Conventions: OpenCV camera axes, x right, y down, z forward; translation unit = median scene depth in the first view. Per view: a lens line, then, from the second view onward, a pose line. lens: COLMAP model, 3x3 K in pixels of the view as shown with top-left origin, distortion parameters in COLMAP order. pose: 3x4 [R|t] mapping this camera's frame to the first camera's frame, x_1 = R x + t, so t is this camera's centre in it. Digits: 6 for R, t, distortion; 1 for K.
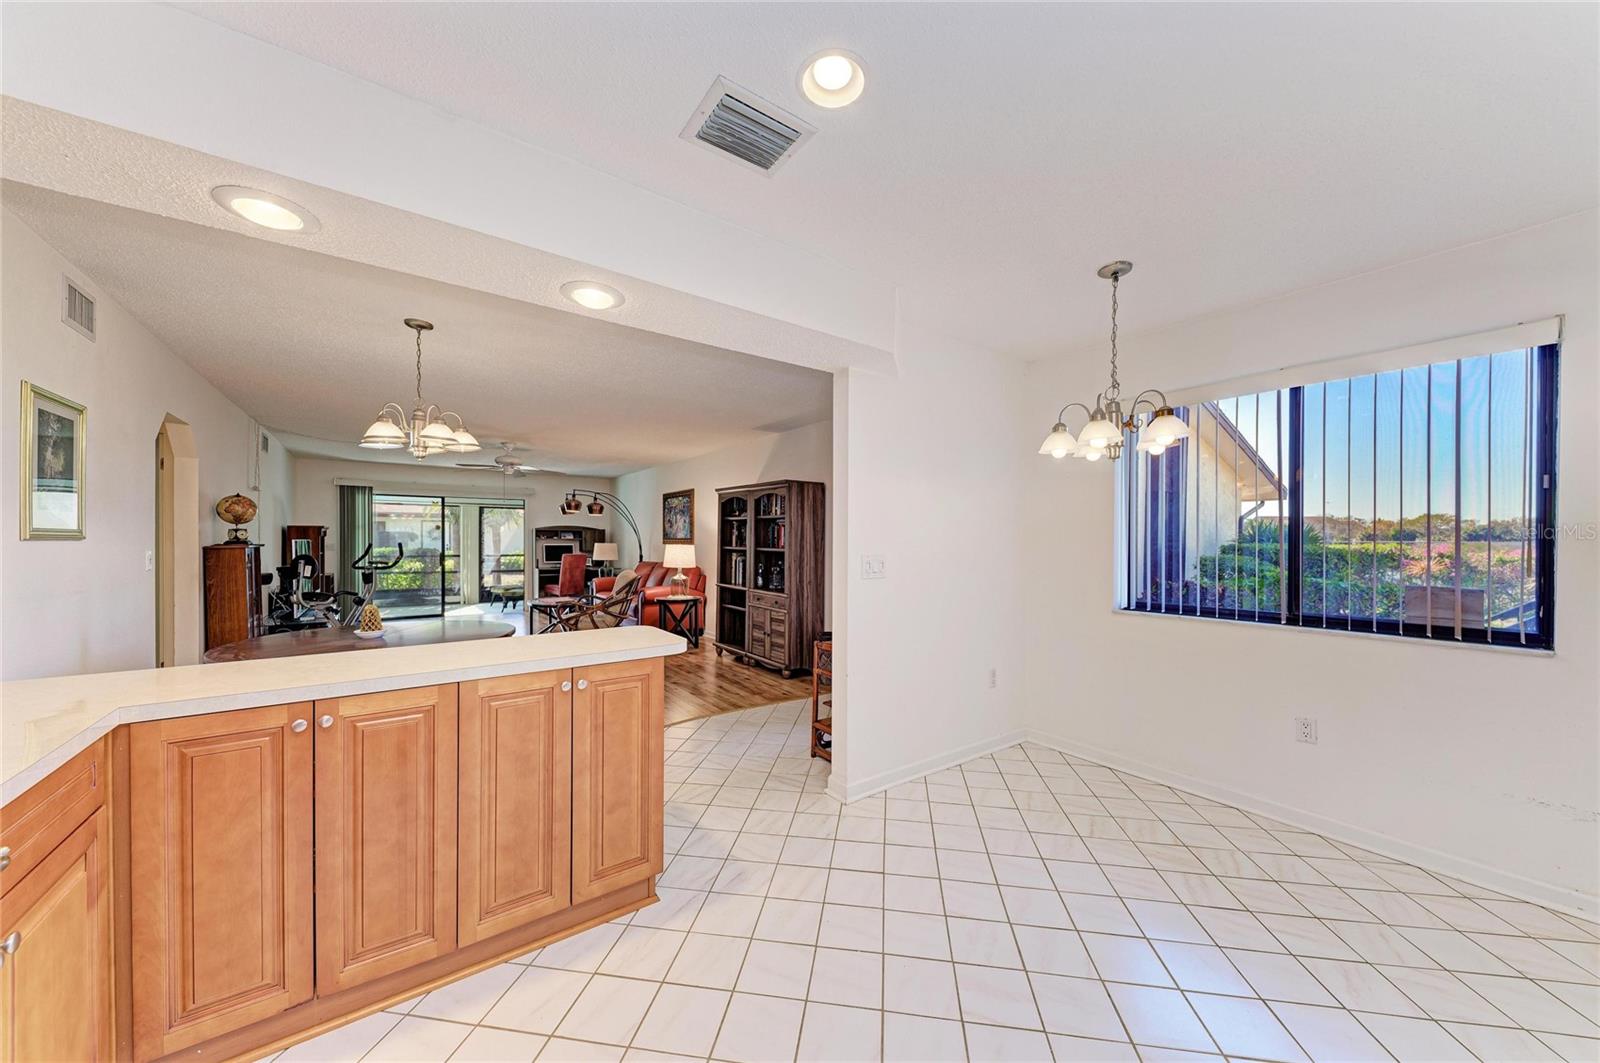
lens RADIAL K [[554.9, 0, 810.0], [0, 554.9, 542.6], [0, 0, 1]] dist [0.014532, -0.006066]
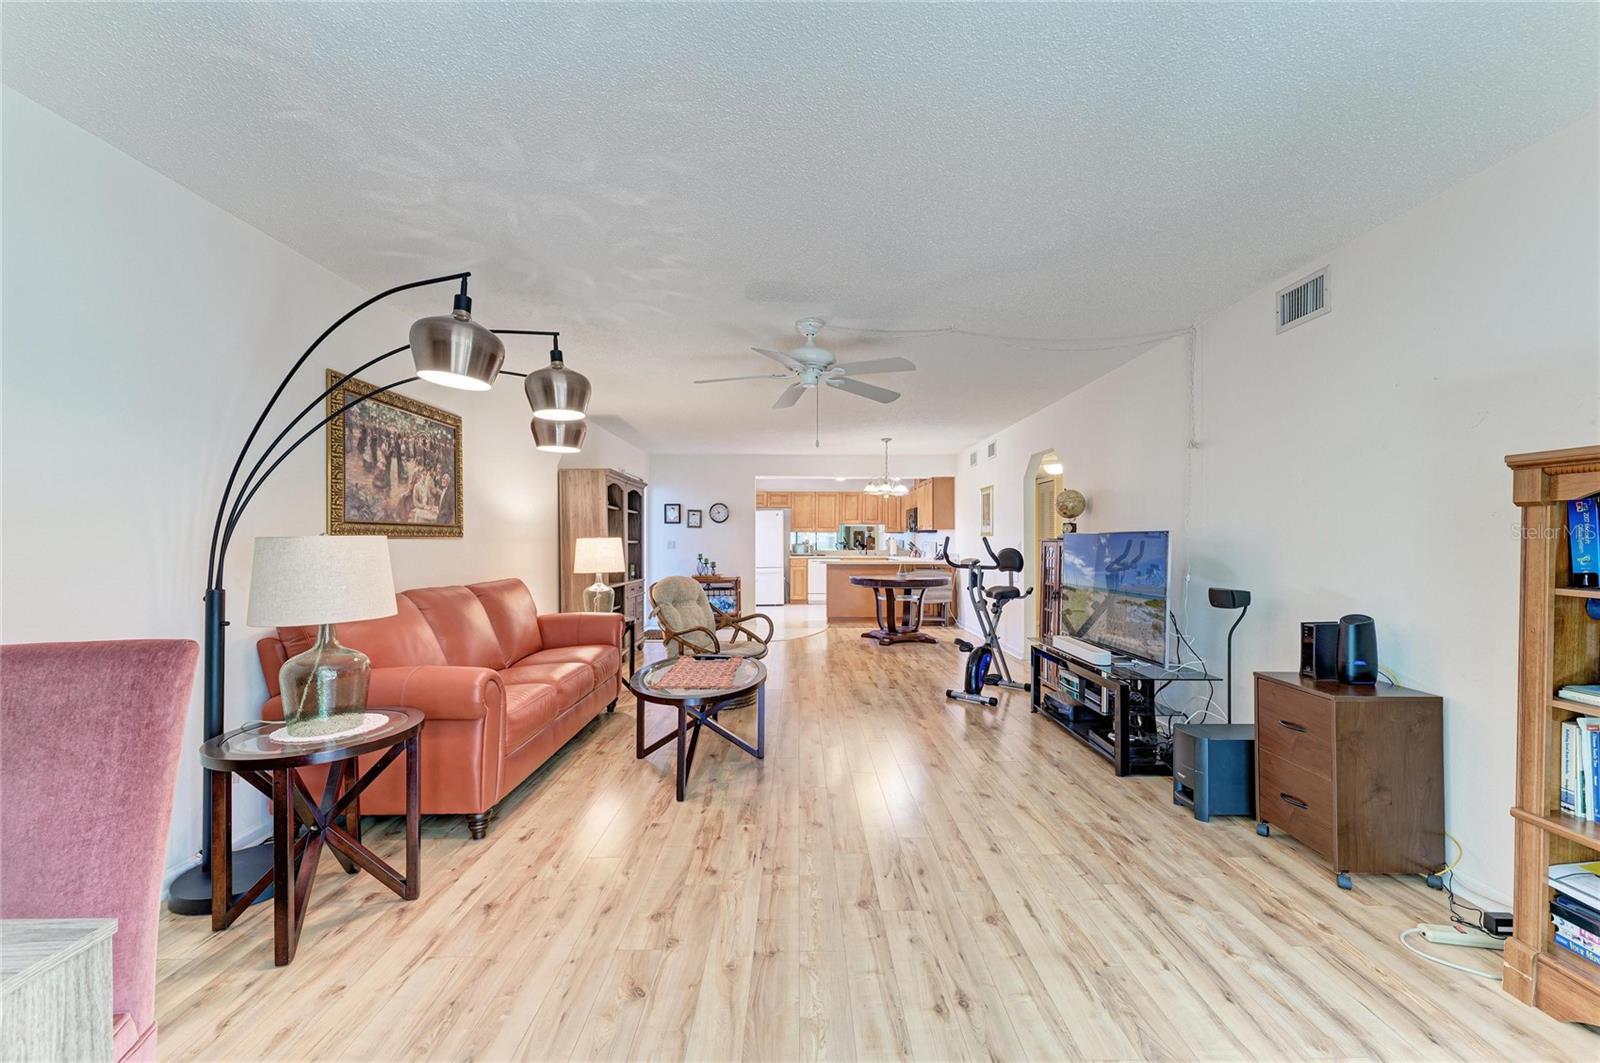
lens RADIAL K [[624.0, 0, 804.6], [0, 624.0, 540.7], [0, 0, 1]] dist [0.018111, 0.000003]
pose [[-0.807956, -0.005760, 0.589214, -0.724038], [-0.002273, 0.999975, 0.006658, 0.001048], [-0.589238, 0.004040, -0.807949, 1.219238]]
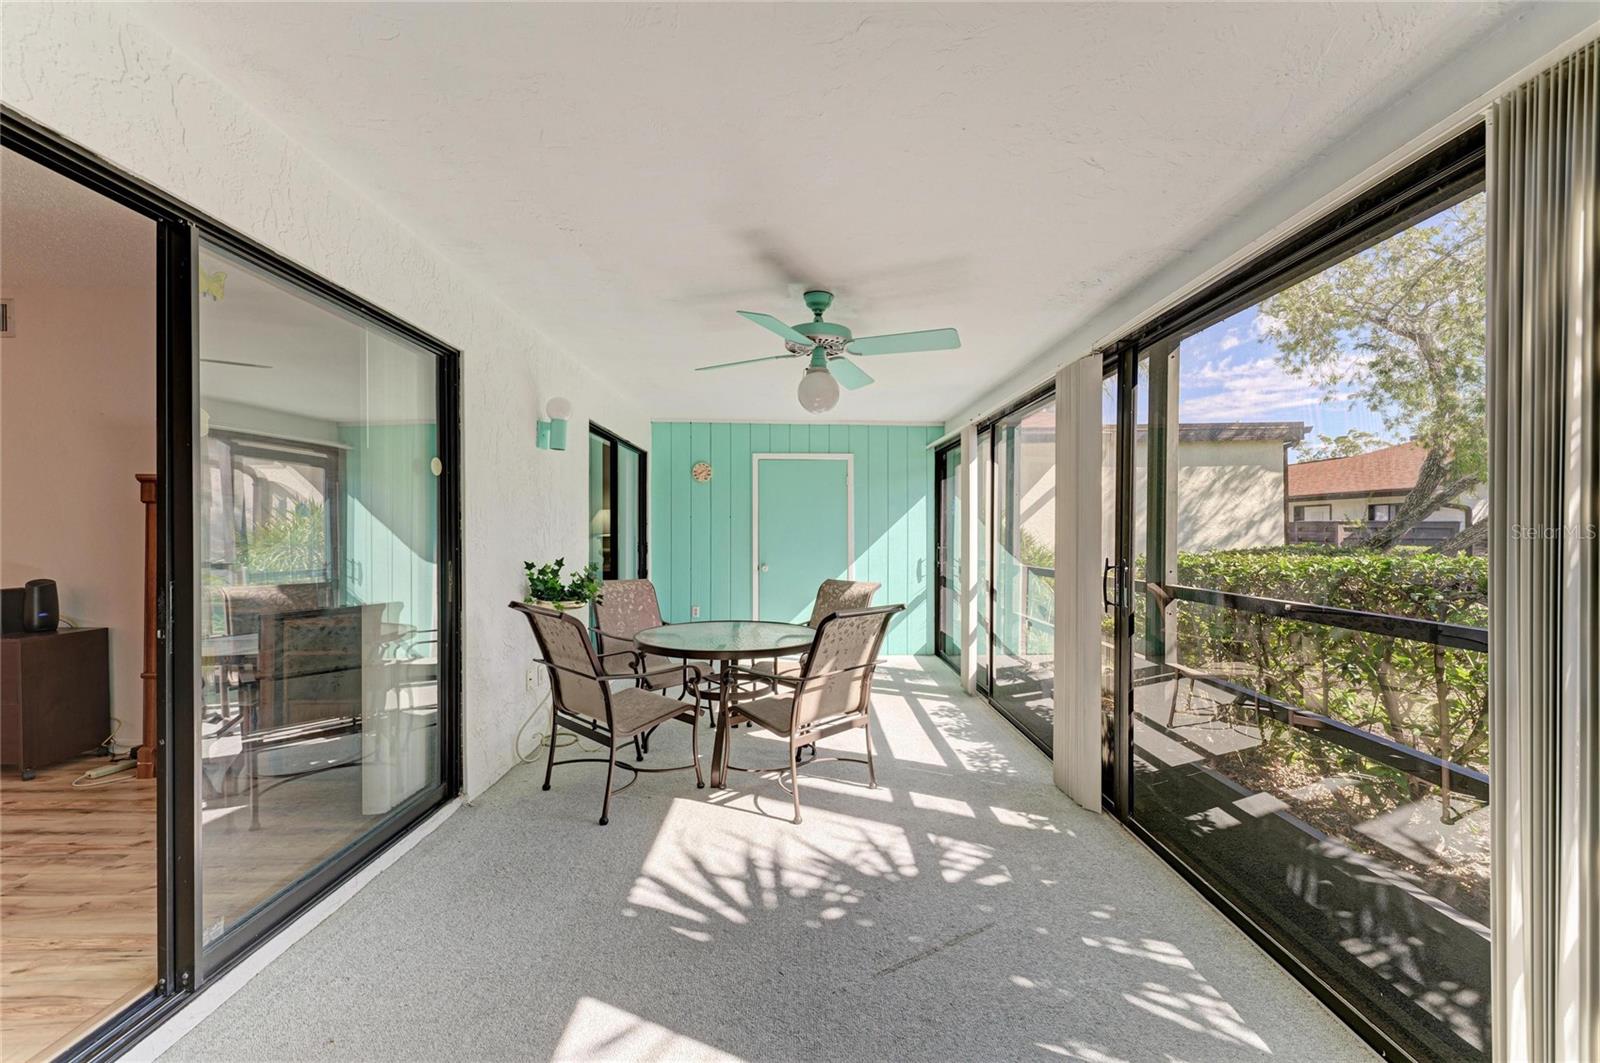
lens RADIAL K [[654.3, 0, 819.3], [0, 654.3, 535.3], [0, 0, 1]] dist [0.011706, -0.000236]
pose [[-0.582036, 0.001919, -0.813161, -0.706239], [-0.005700, 0.999963, 0.006440, 0.004580], [0.813143, 0.008383, -0.582003, 1.439807]]
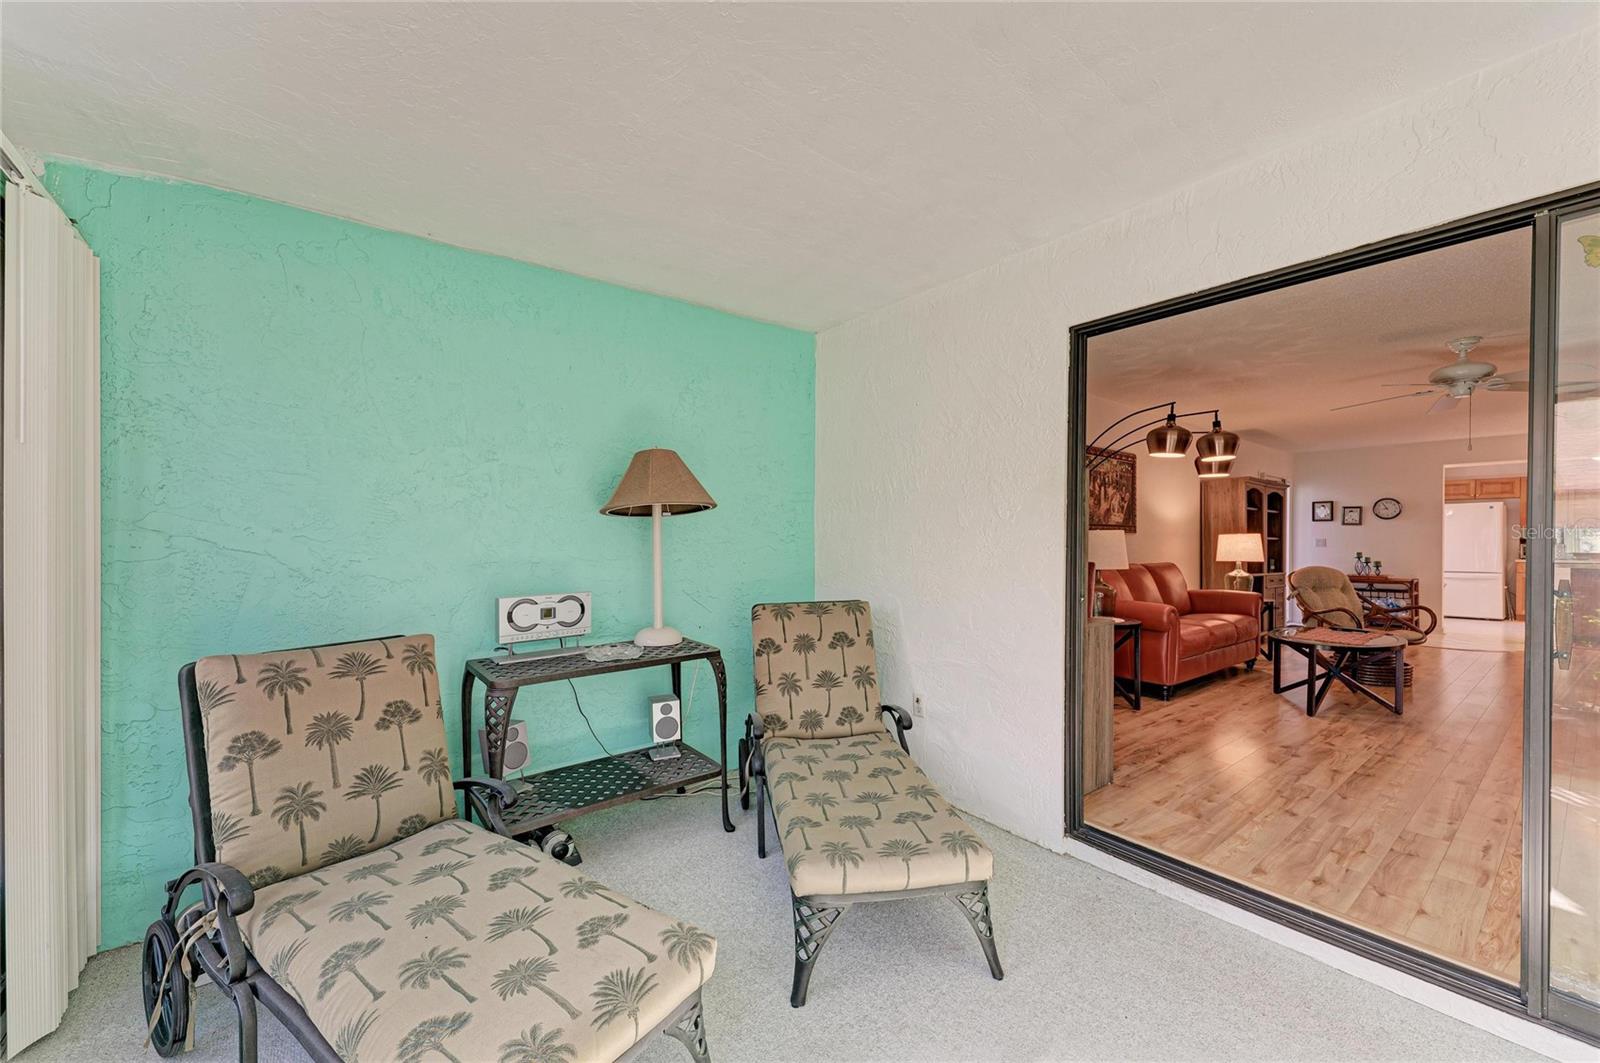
lens RADIAL K [[604.4, 0, 802.0], [0, 604.4, 542.8], [0, 0, 1]] dist [-0.000844, -0.000708]
pose [[-0.006912, -0.010072, 0.999925, -0.939907], [-0.001032, 0.999949, 0.010065, 0.006865], [-0.999976, -0.000963, -0.006922, 1.386163]]
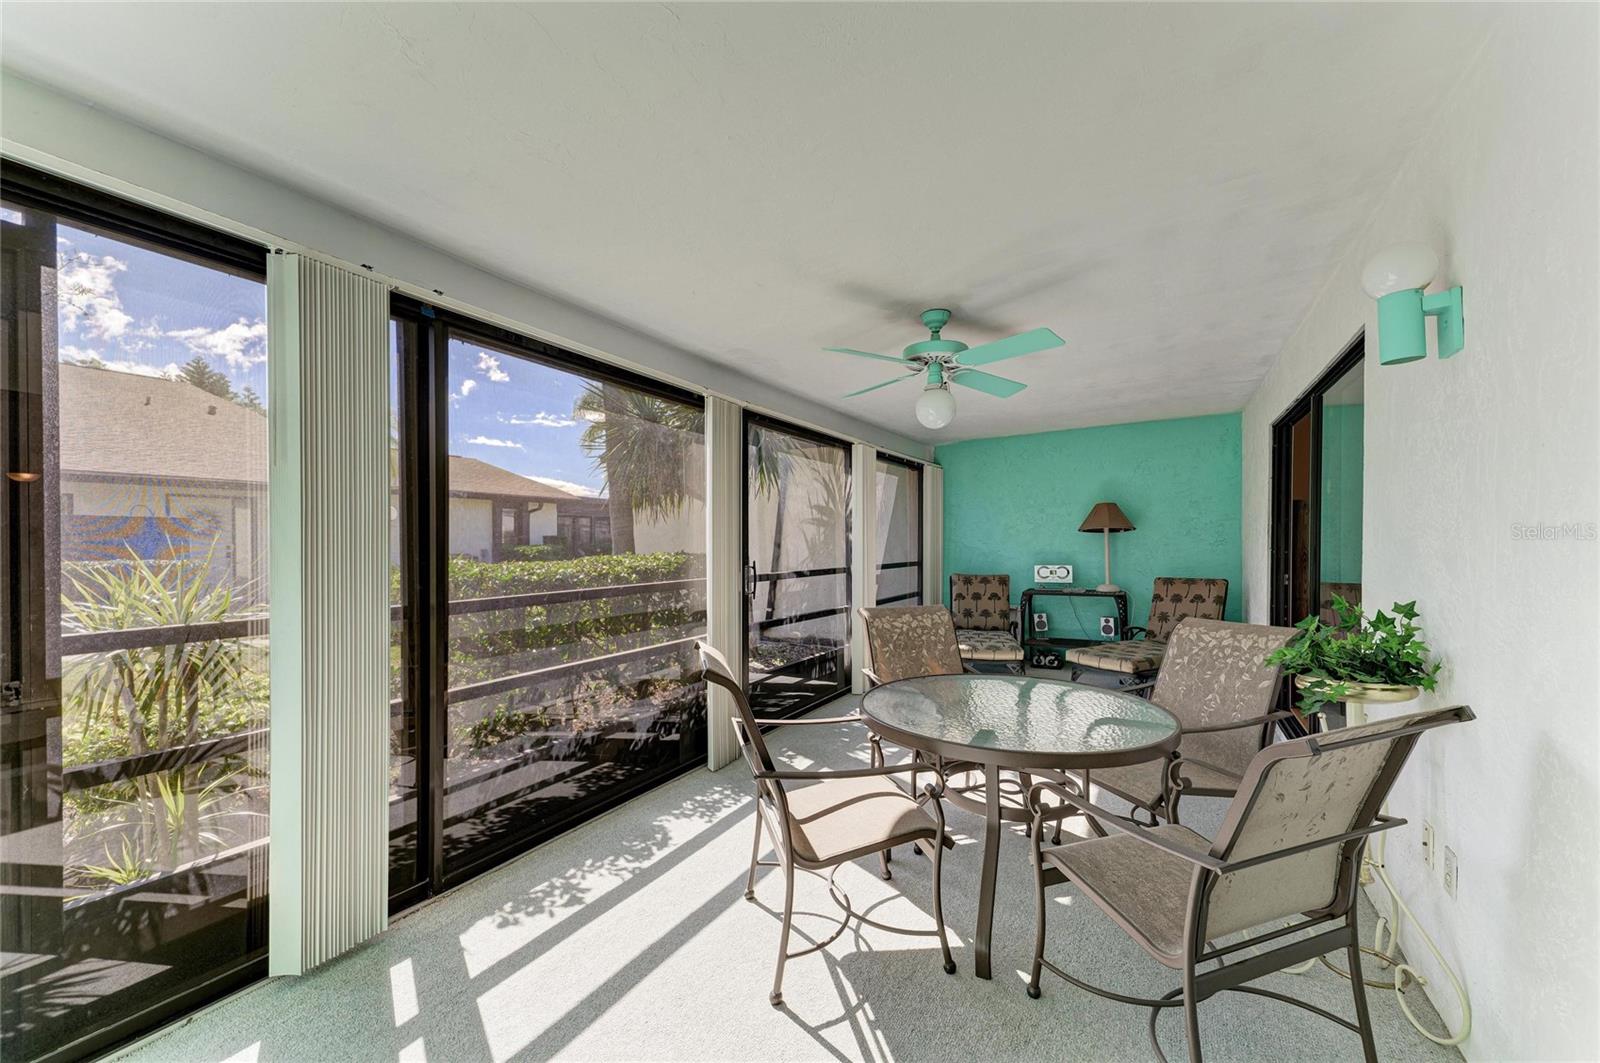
lens RADIAL K [[618.4, 0, 803.3], [0, 618.4, 538.6], [0, 0, 1]] dist [0.011786, -0.000171]
pose [[0.924127, -0.004100, 0.382064, -1.237861], [0.005706, 0.999979, -0.003071, 0.002472], [-0.382044, 0.005018, 0.924131, 0.895778]]
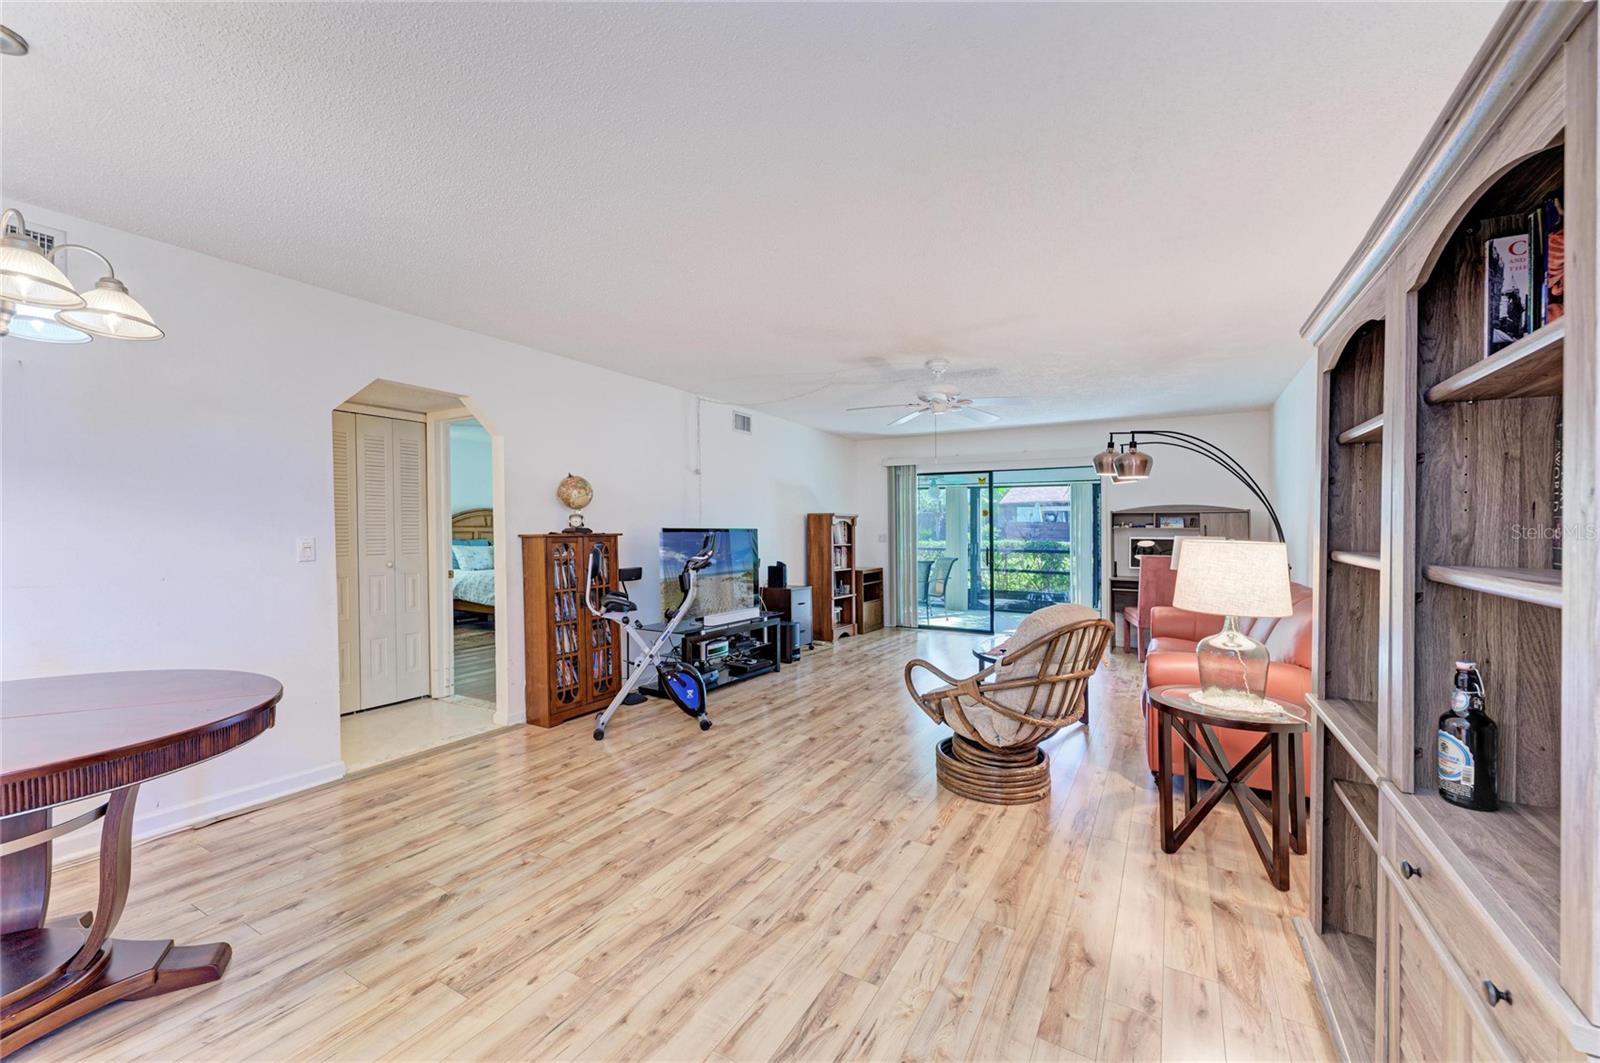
lens RADIAL K [[631.8, 0, 807.8], [0, 631.8, 541.4], [0, 0, 1]] dist [0.012241, -0.000060]
pose [[0.401351, 0.015747, -0.915789, 0.006543], [-0.006908, 0.999876, 0.014165, 0.000125], [0.915898, 0.000641, 0.401410, 0.522316]]
